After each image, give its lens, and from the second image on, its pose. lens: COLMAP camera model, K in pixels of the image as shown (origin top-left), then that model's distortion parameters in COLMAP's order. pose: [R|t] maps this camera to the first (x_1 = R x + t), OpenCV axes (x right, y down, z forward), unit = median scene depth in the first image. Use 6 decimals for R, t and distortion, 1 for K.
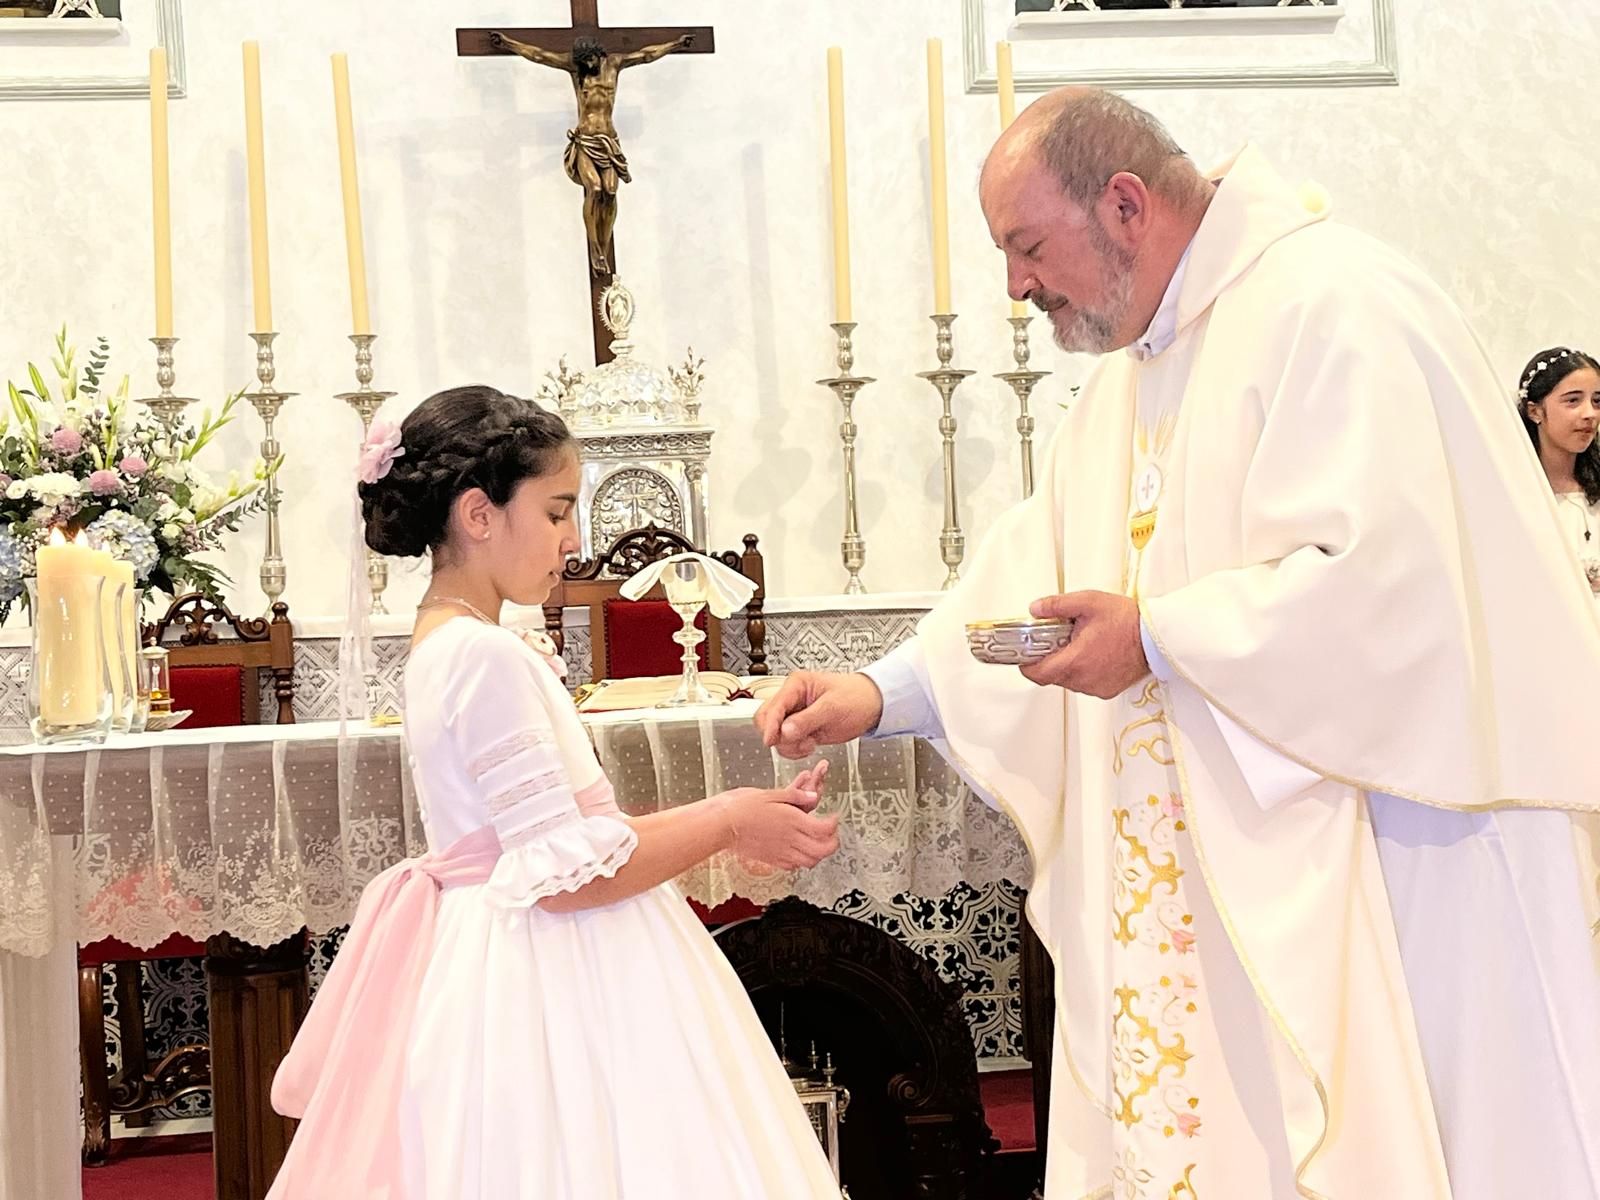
lens RADIAL K [[2621.3, 0, 799.5], [0, 2621.3, 607.1], [0, 0, 1]] dist [0.211442, -0.821109]
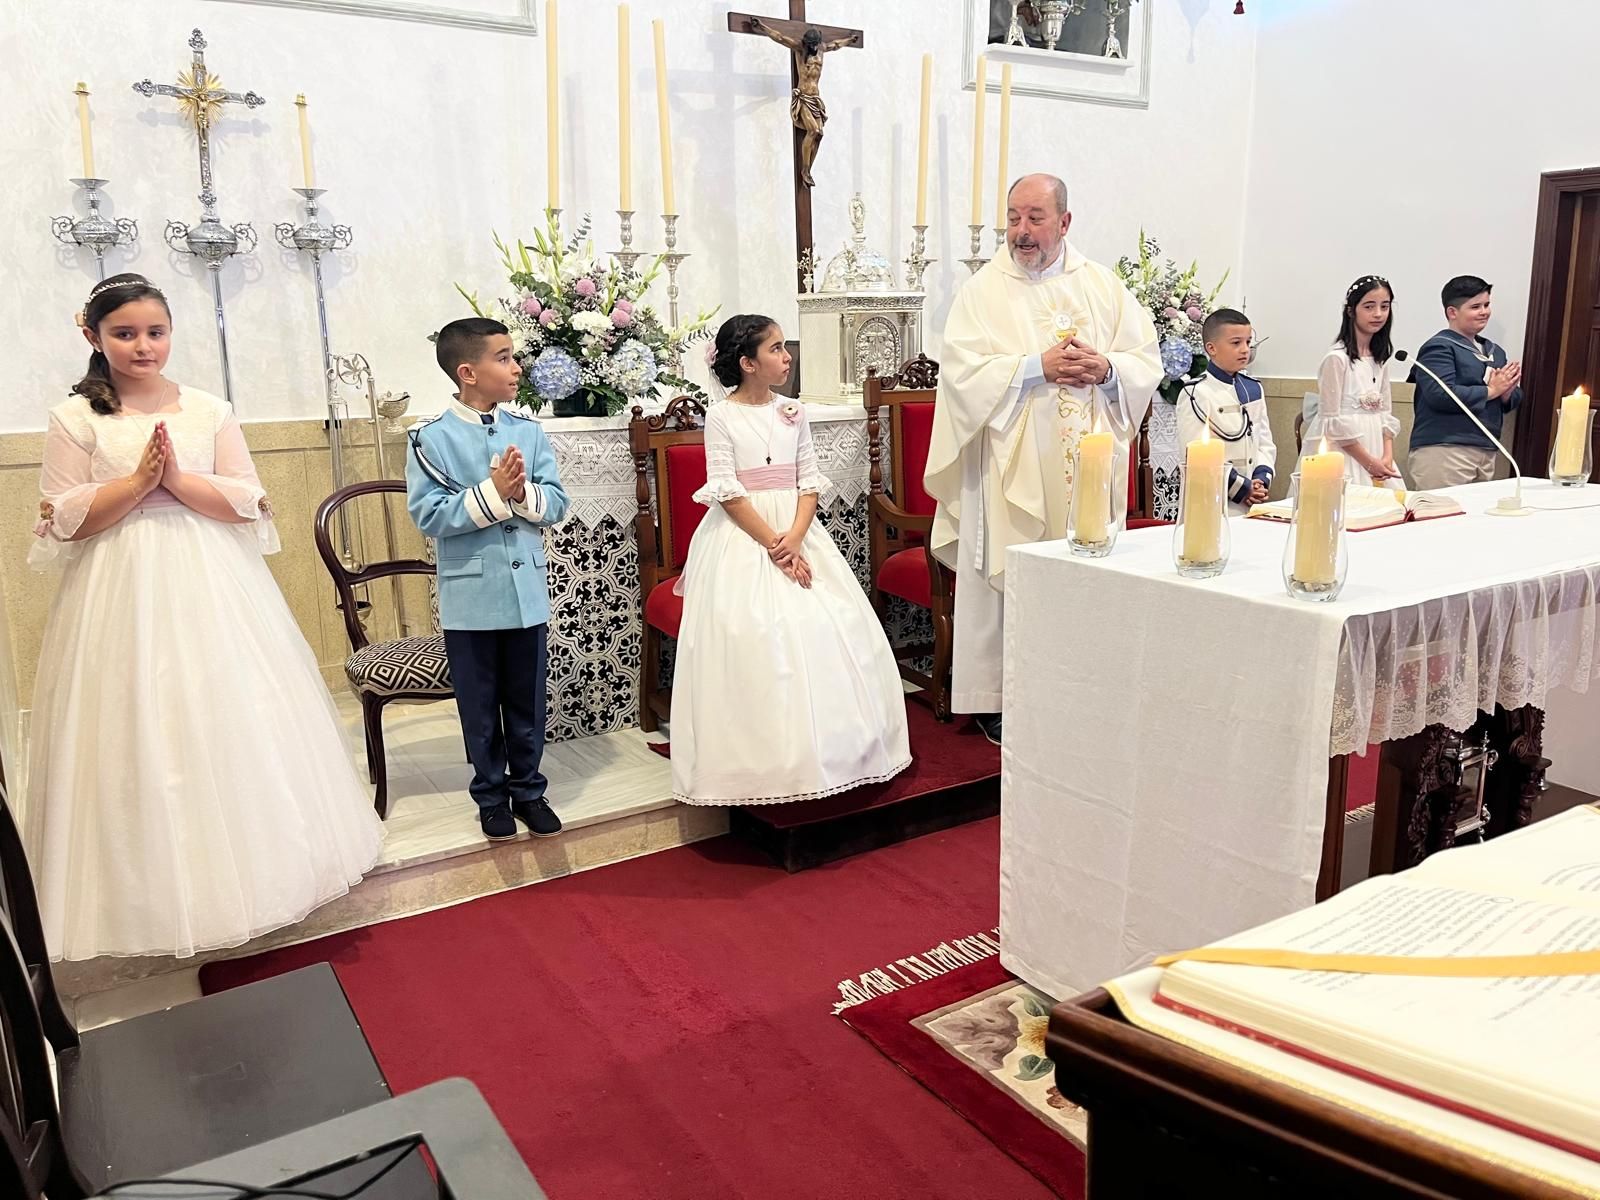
lens RADIAL K [[1262.6, 0, 803.5], [0, 1262.6, 592.9], [0, 0, 1]] dist [0.040069, -0.040328]
pose [[0.916254, -0.045107, 0.398051, -0.413317], [-0.038385, 0.979183, 0.199316, -0.037996], [-0.398756, -0.197904, 0.895449, 0.262929]]
